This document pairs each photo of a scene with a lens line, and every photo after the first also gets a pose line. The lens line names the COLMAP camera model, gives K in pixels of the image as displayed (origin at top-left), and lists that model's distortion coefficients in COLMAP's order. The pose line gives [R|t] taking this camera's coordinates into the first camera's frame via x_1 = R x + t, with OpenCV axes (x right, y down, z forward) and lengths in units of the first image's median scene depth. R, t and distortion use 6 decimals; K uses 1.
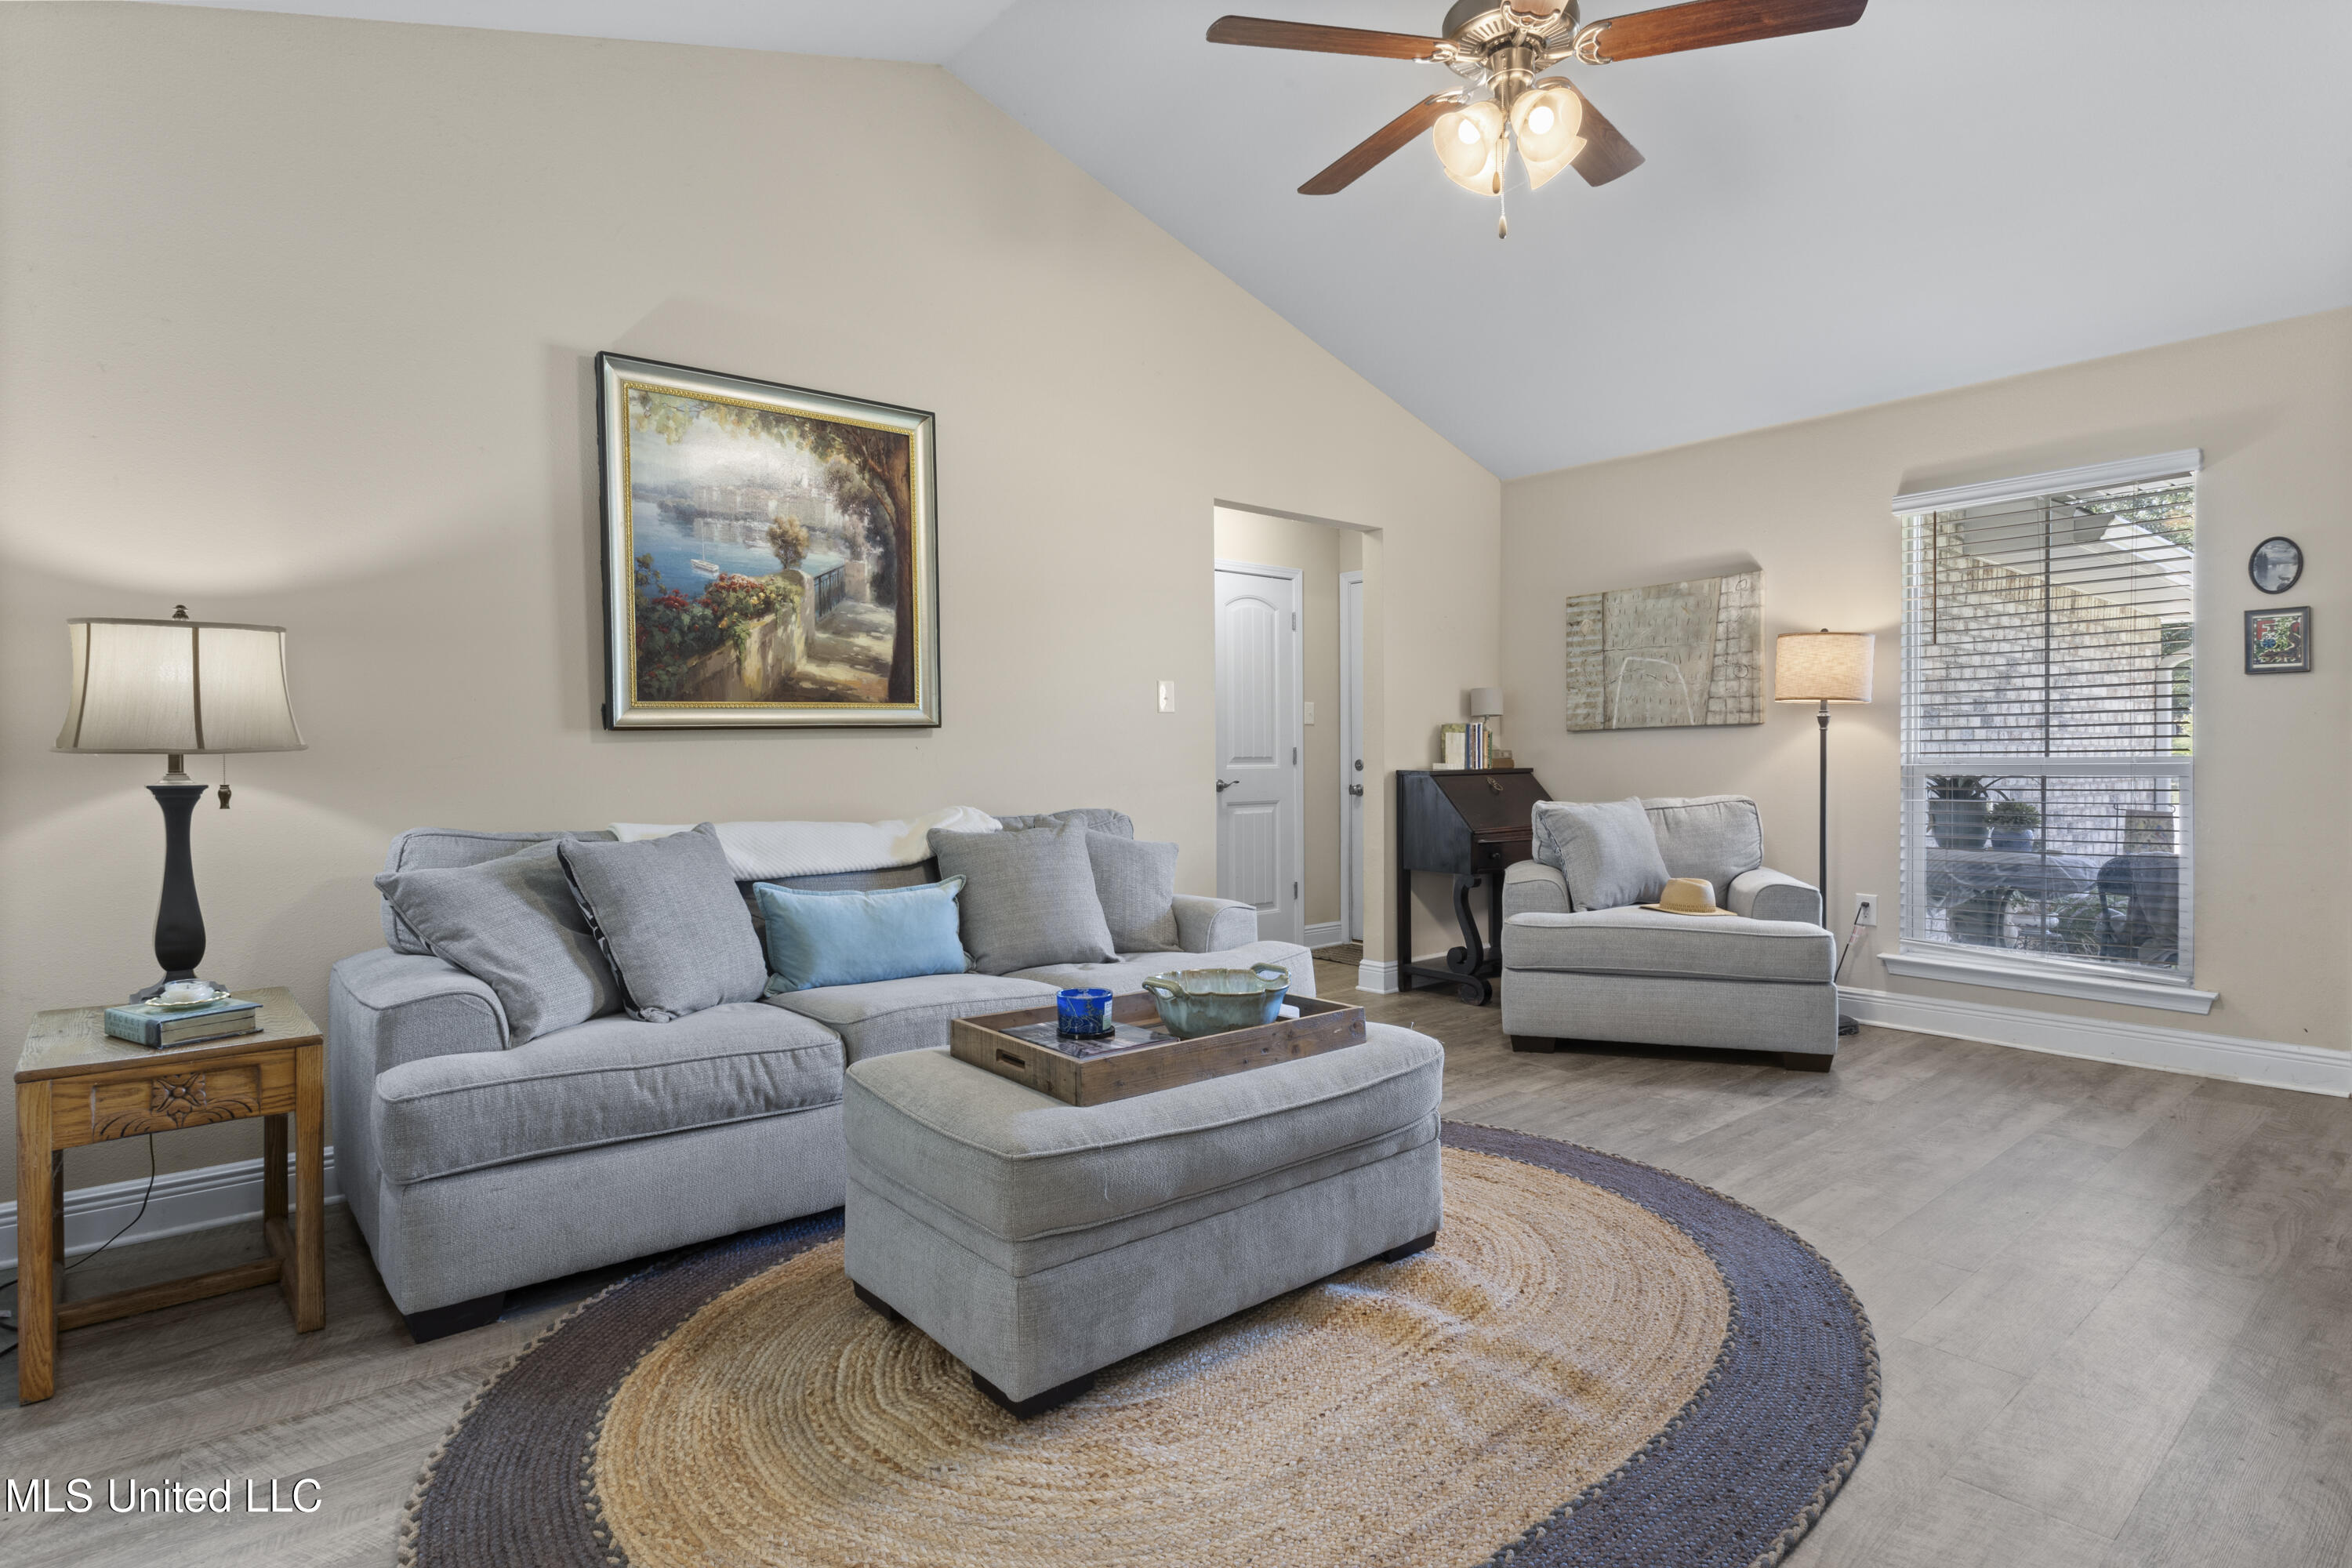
lens RADIAL K [[1205.8, 0, 1181.9], [0, 1205.8, 771.5], [0, 0, 1]] dist [0.002235, -0.000903]
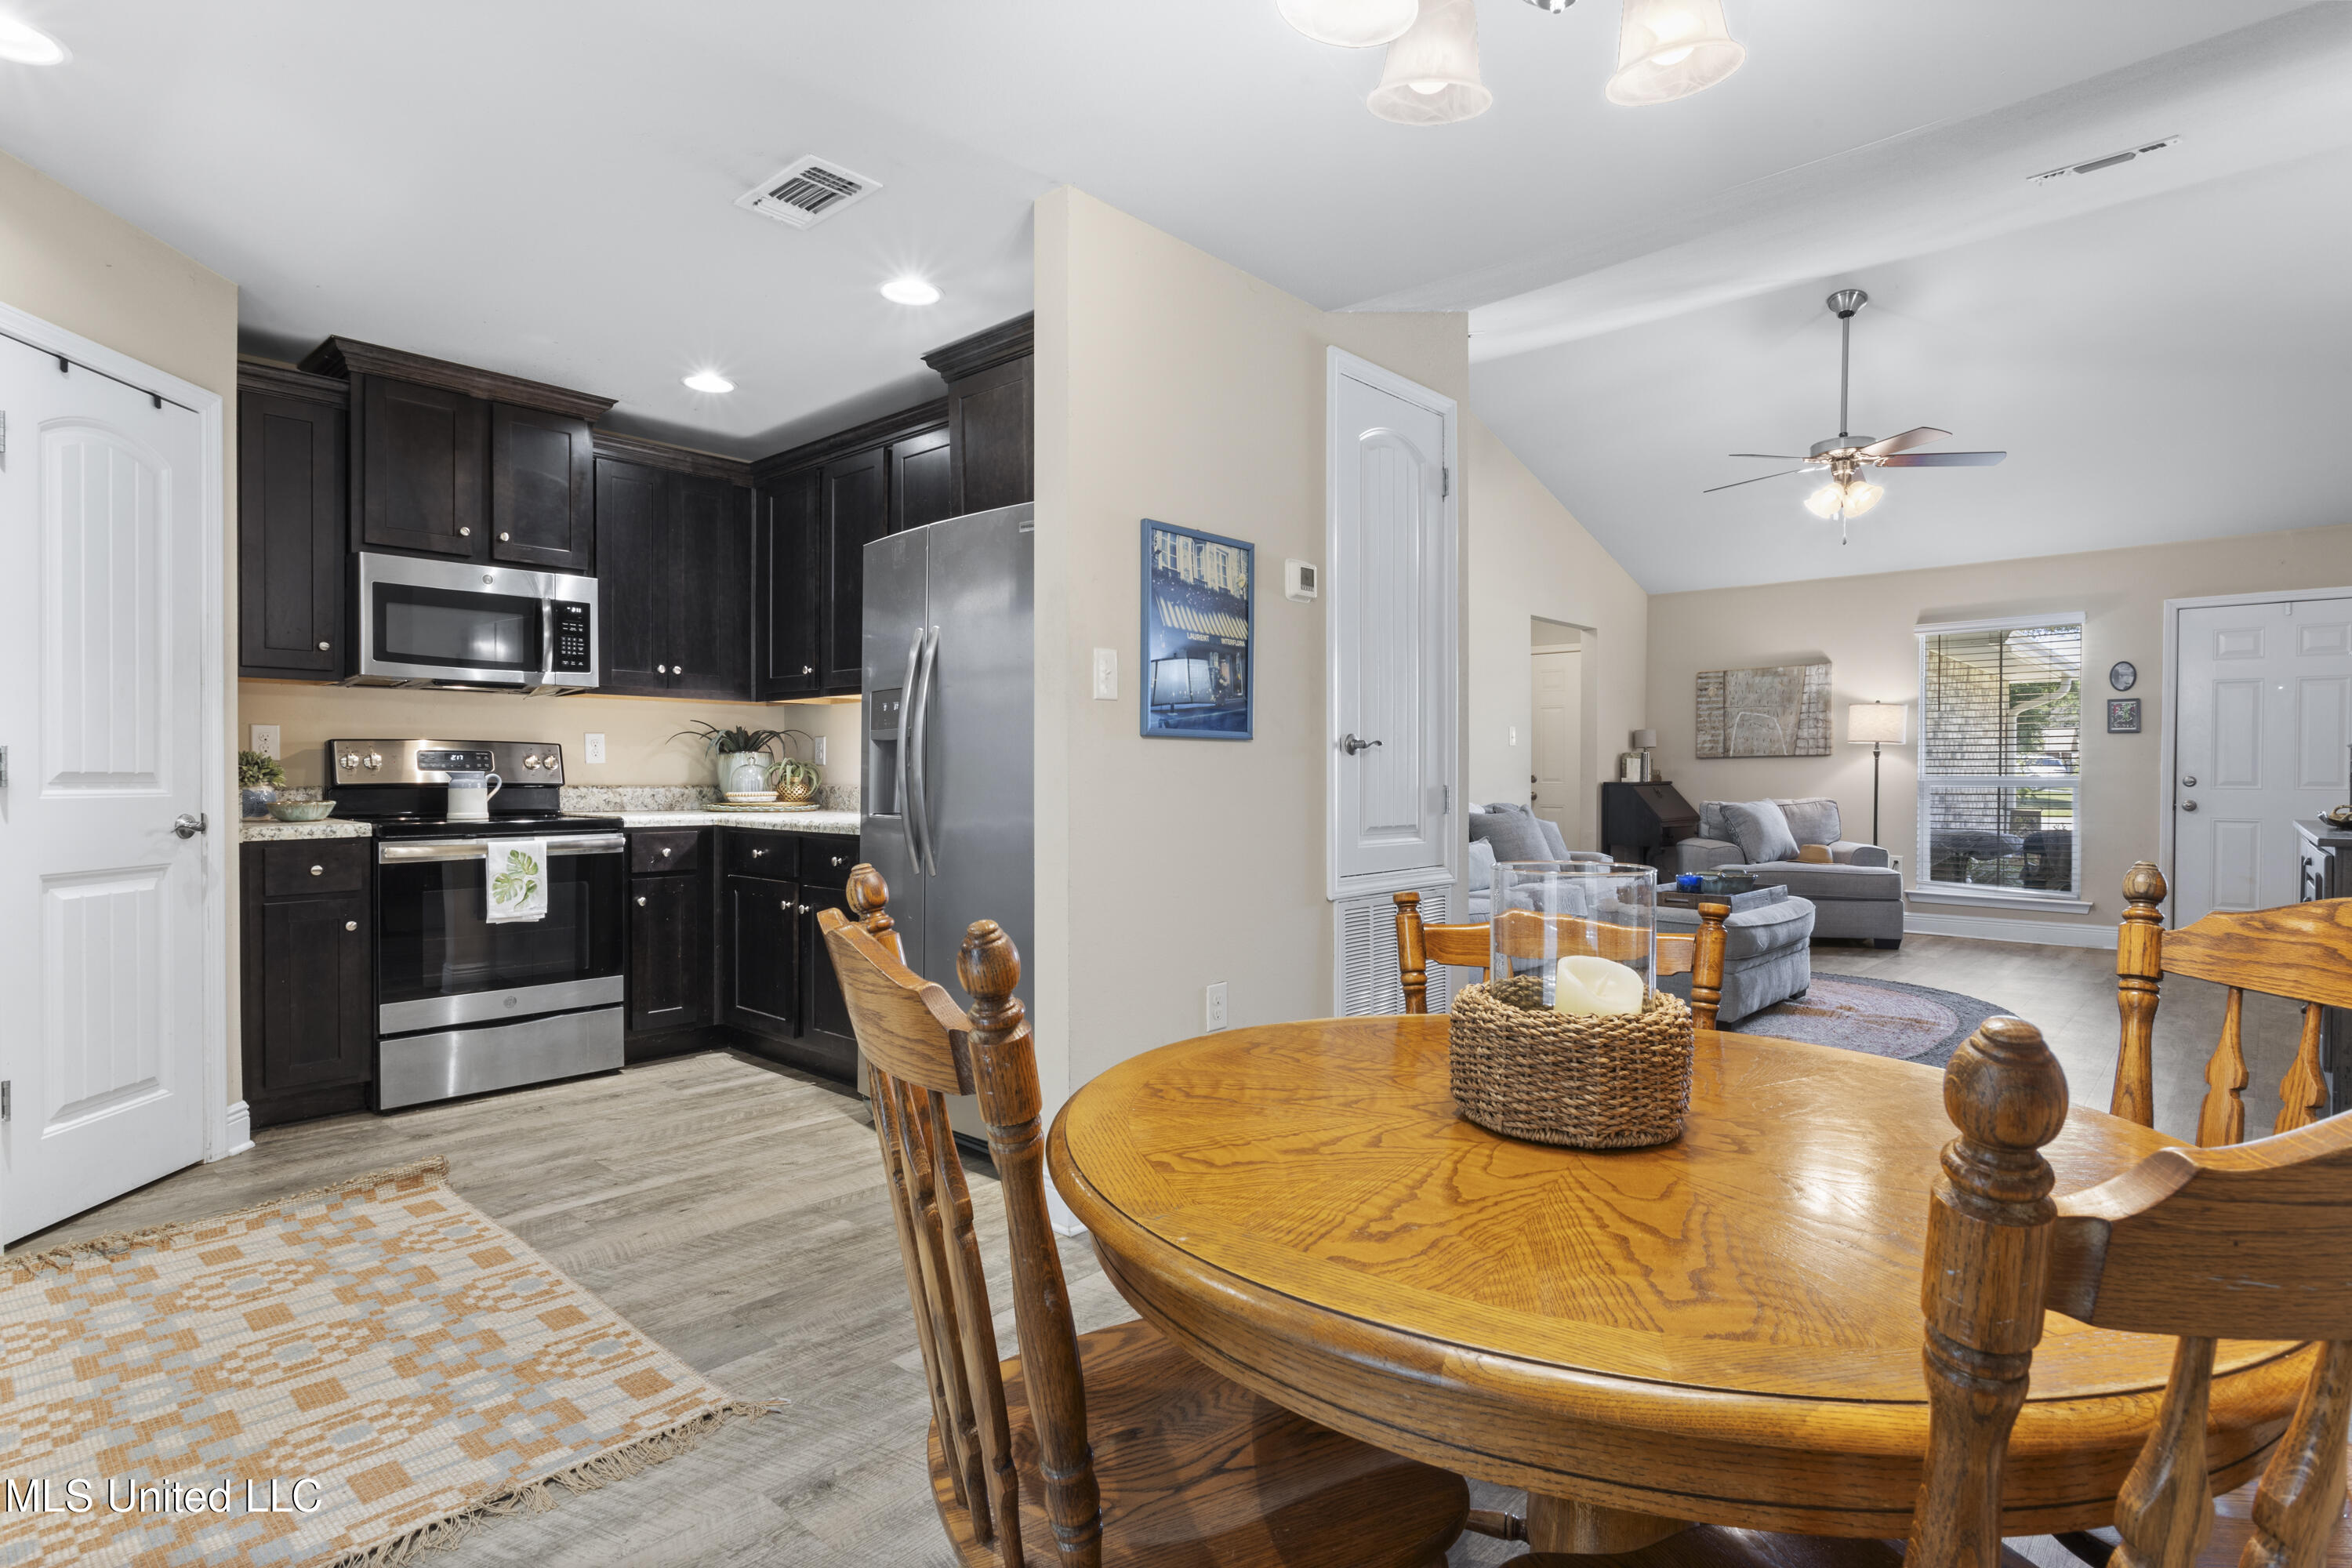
lens RADIAL K [[1205.8, 0, 1178.4], [0, 1205.8, 786.9], [0, 0, 1]] dist [0.002235, -0.000903]
pose [[0.991881, 0.005715, 0.127044, -0.821381], [-0.005912, 0.999982, 0.001171, 0.010354], [-0.127035, -0.001912, 0.991896, -0.706871]]
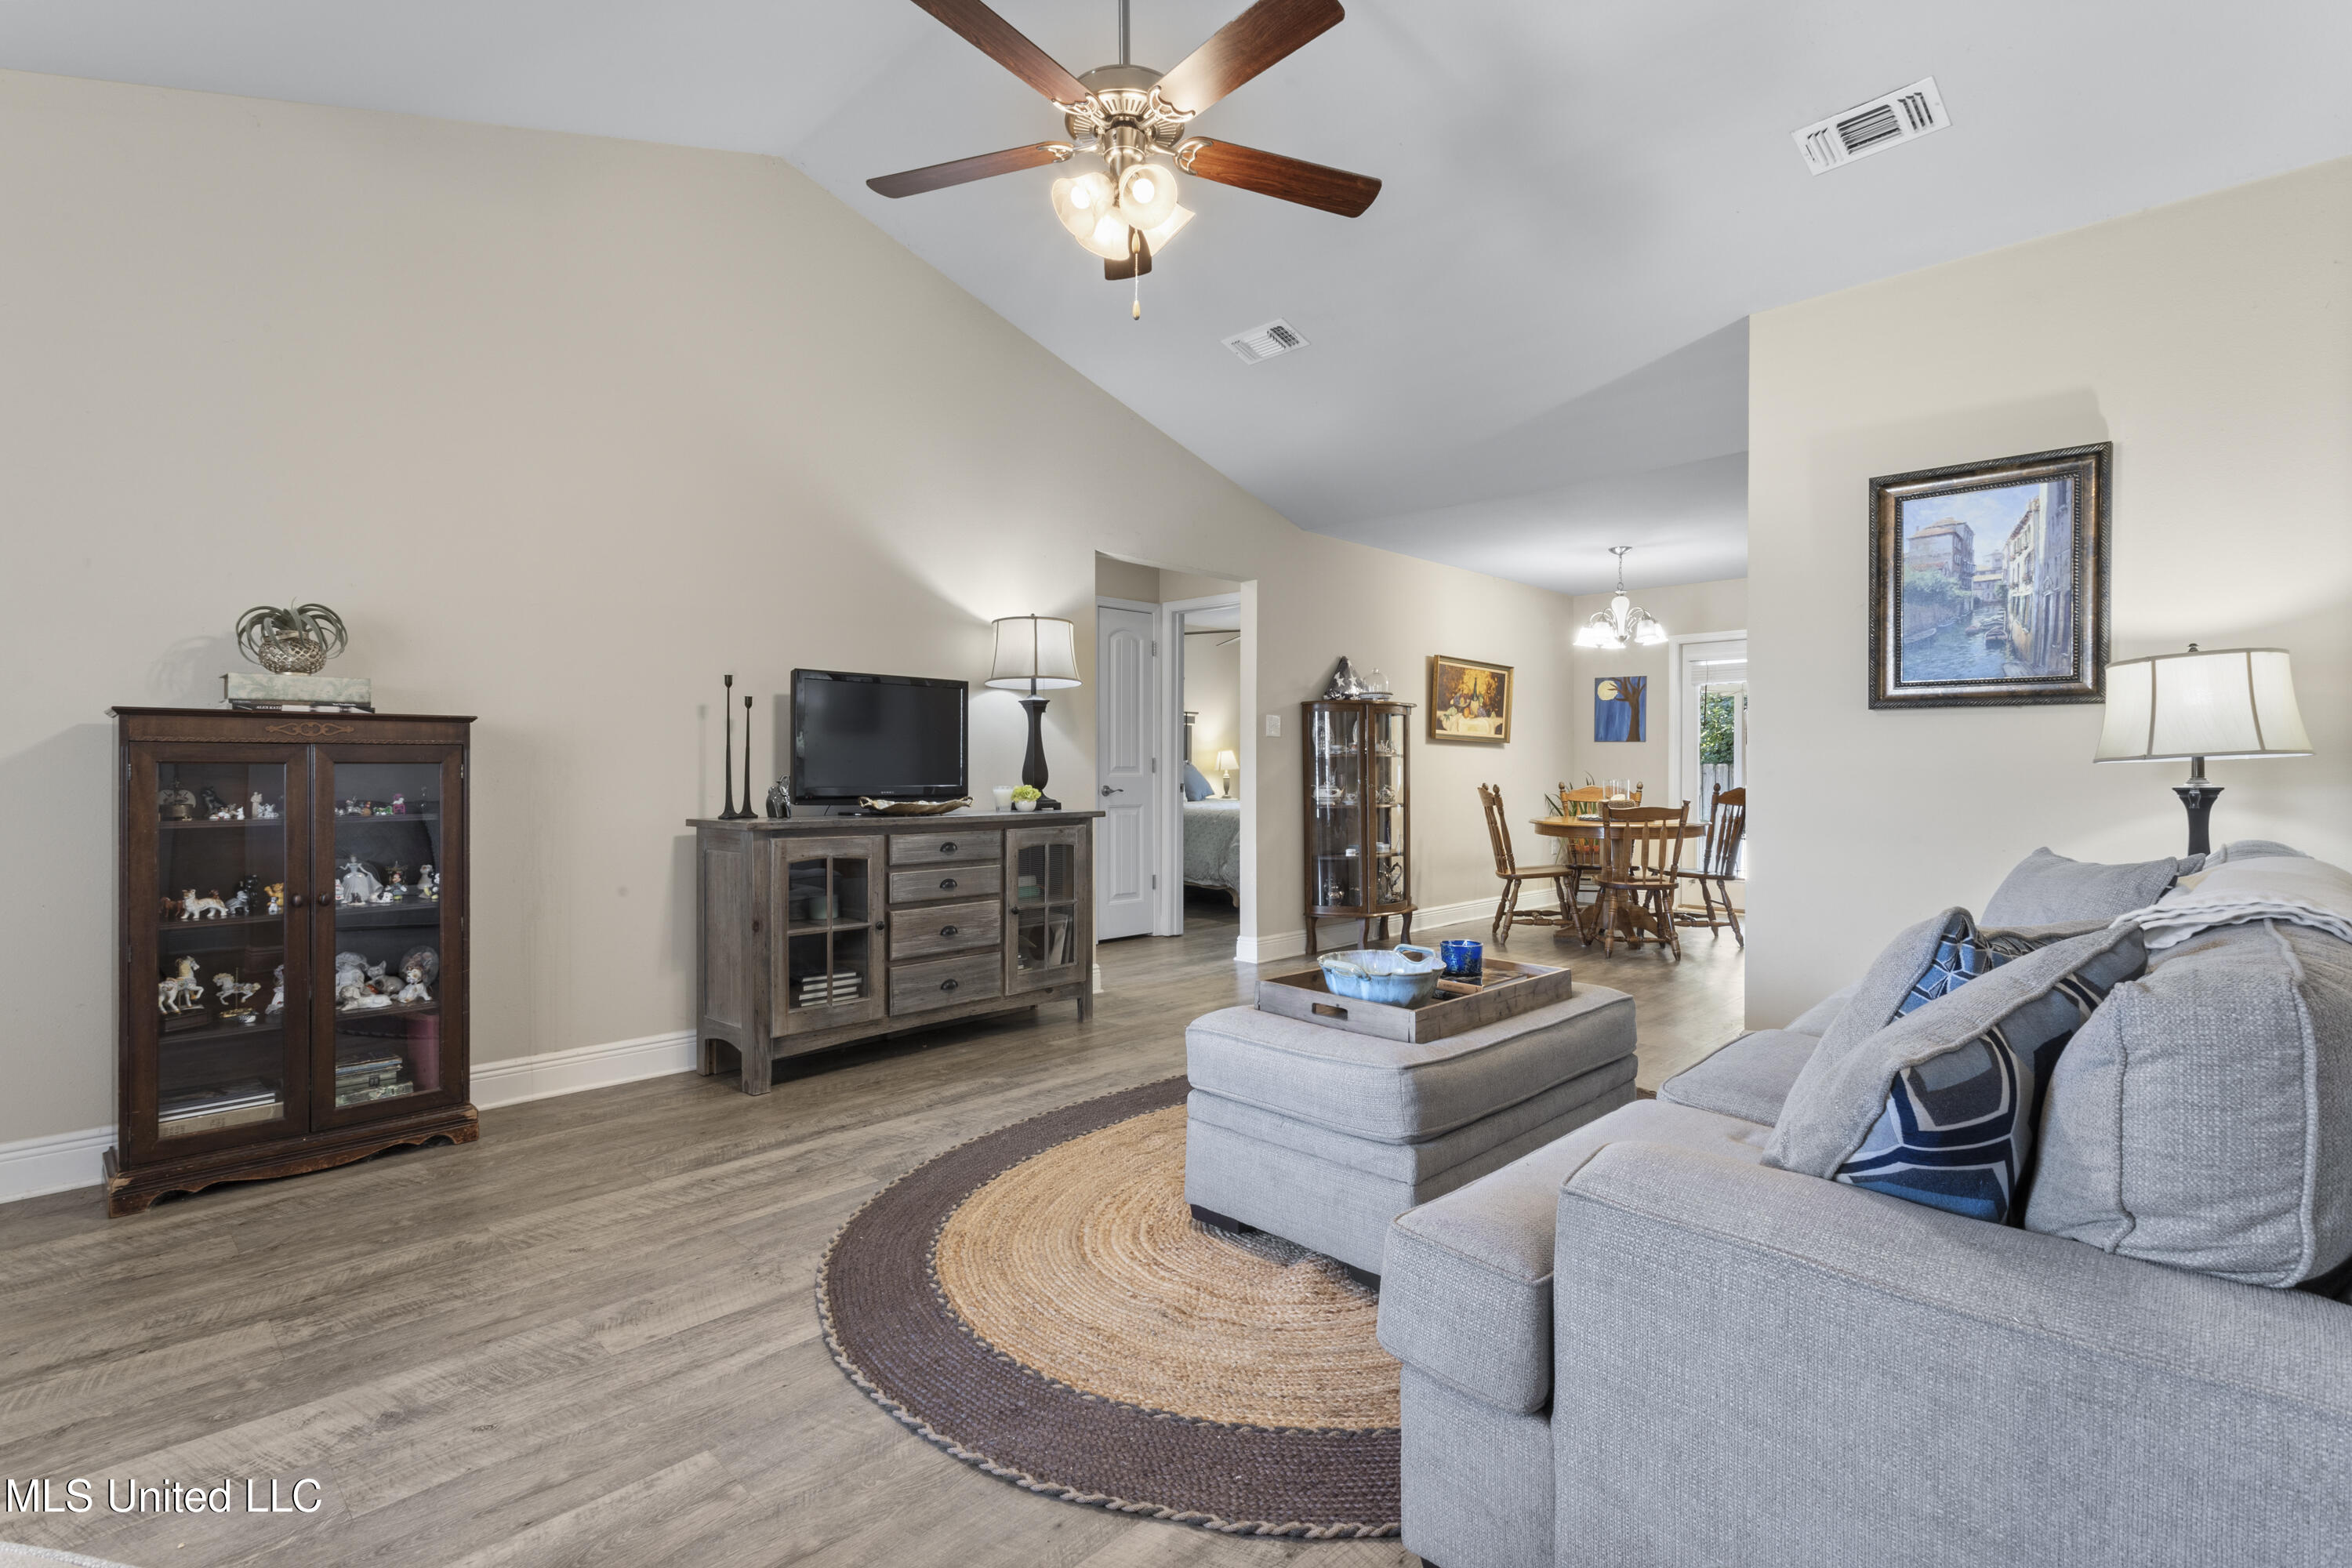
lens RADIAL K [[1114.4, 0, 1175.1], [0, 1114.4, 782.8], [0, 0, 1]] dist [-0.000857, 0.002400]
pose [[-0.996619, 0.005914, -0.081944, 0.205557], [0.003763, 0.999645, 0.026380, -0.017732], [0.082071, 0.025982, -0.996288, 1.340697]]
